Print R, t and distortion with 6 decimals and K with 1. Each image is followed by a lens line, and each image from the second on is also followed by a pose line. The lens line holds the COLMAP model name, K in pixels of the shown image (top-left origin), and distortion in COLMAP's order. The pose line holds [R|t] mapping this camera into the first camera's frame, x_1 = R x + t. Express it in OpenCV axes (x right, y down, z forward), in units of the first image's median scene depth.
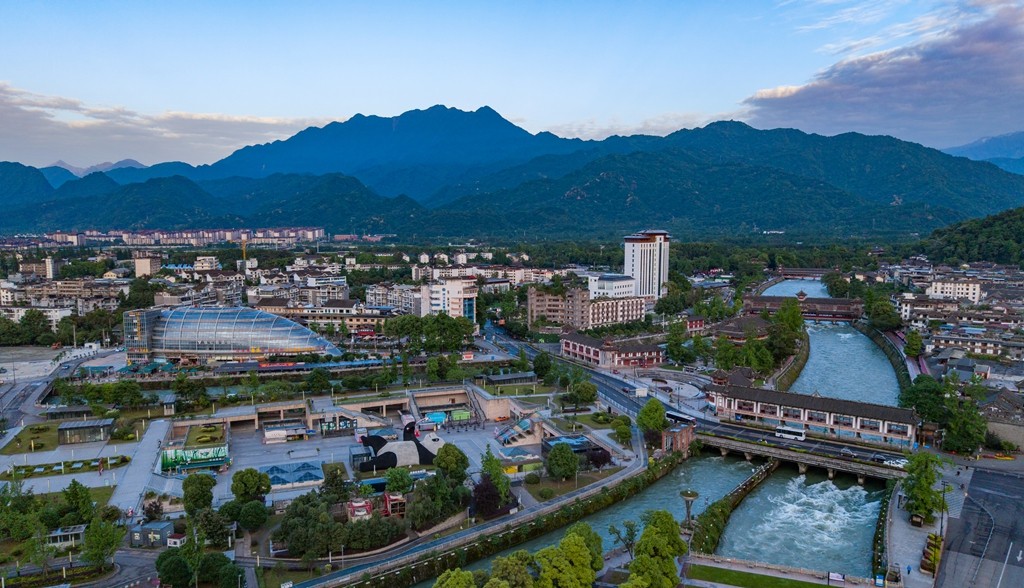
lens RADIAL K [[723.4, 0, 514.5], [0, 723.4, 311.0], [0, 0, 1]] dist [0.048506, -0.059911]
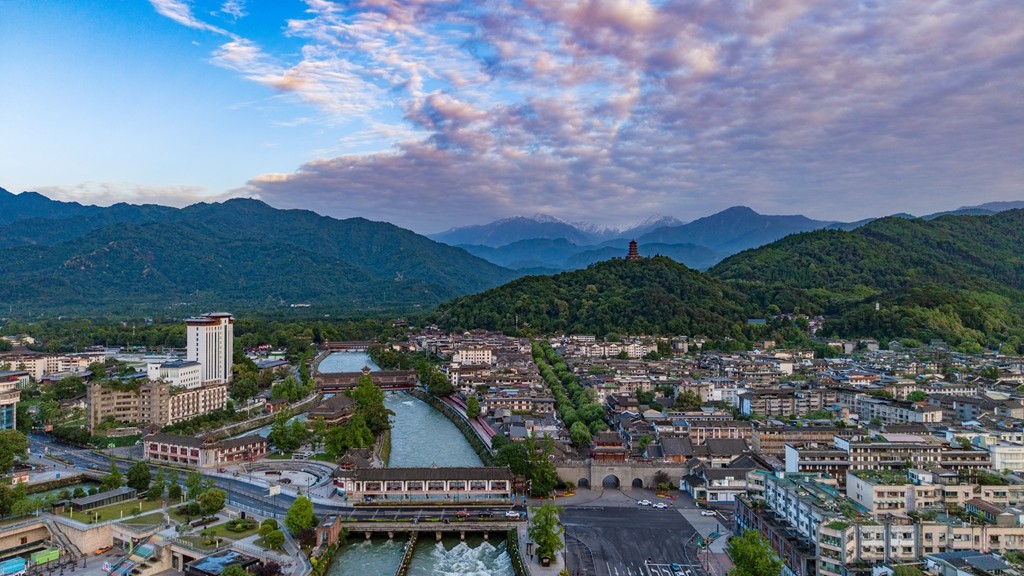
lens RADIAL K [[690.7, 0, 513.5], [0, 690.7, 285.3], [0, 0, 1]] dist [0.035359, -0.036227]
pose [[0.796063, 0.005439, 0.605190, -0.084177], [0.074941, 0.991378, -0.107485, -0.023355], [-0.600557, 0.130918, 0.788792, 0.009838]]
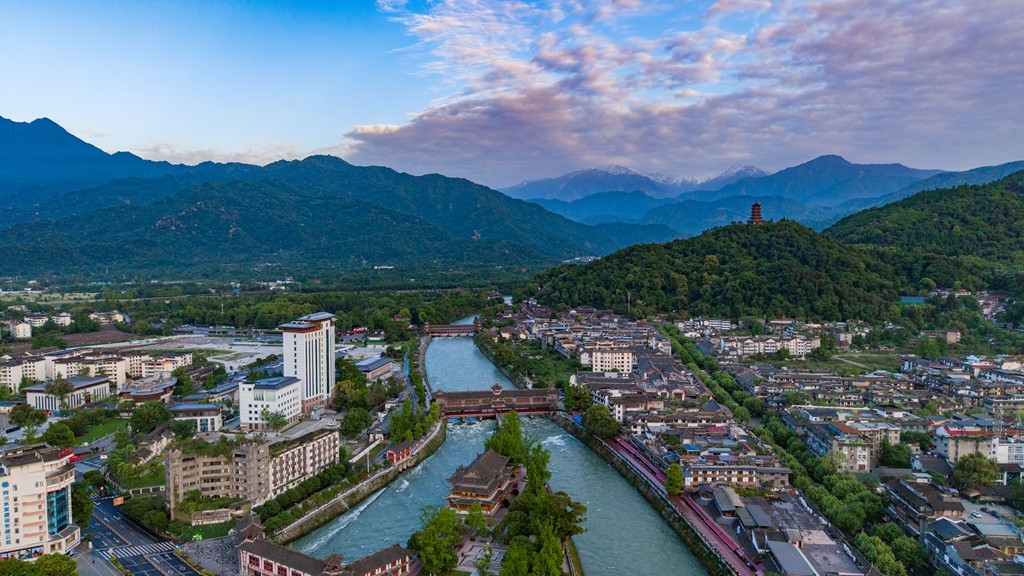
lens RADIAL K [[690.7, 0, 516.7], [0, 690.7, 289.0], [0, 0, 1]] dist [0.035359, -0.036227]
pose [[0.851781, -0.034771, 0.522744, -0.035194], [0.066803, 0.996859, -0.042543, -0.128985], [-0.519622, 0.071158, 0.851428, 0.298556]]
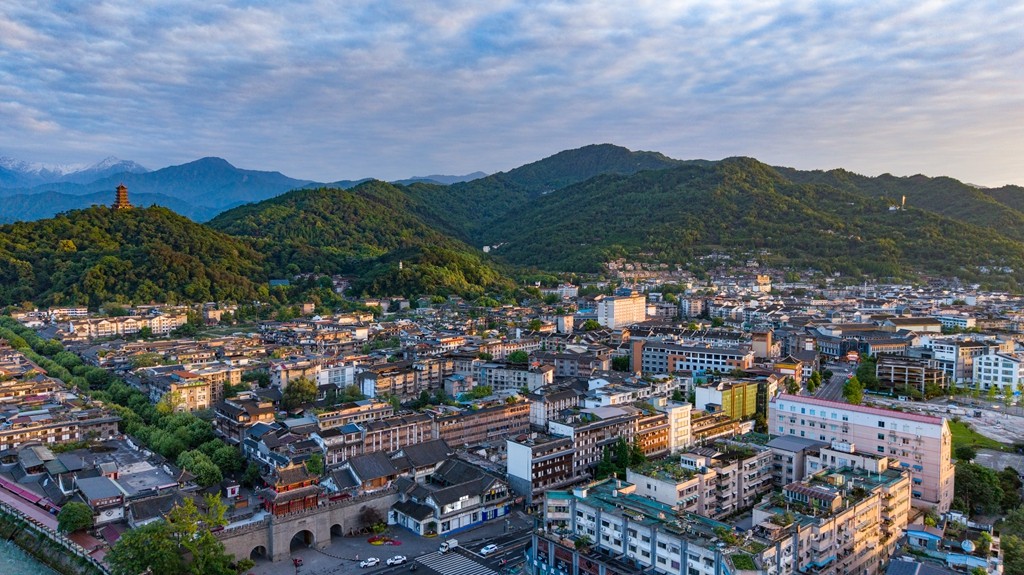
lens RADIAL K [[690.7, 0, 525.0], [0, 690.7, 285.3], [0, 0, 1]] dist [0.035359, -0.036227]
pose [[0.181887, -0.048806, 0.982107, -0.018068], [0.115123, 0.992956, 0.028024, -0.060495], [-0.976557, 0.107966, 0.186225, 0.250395]]
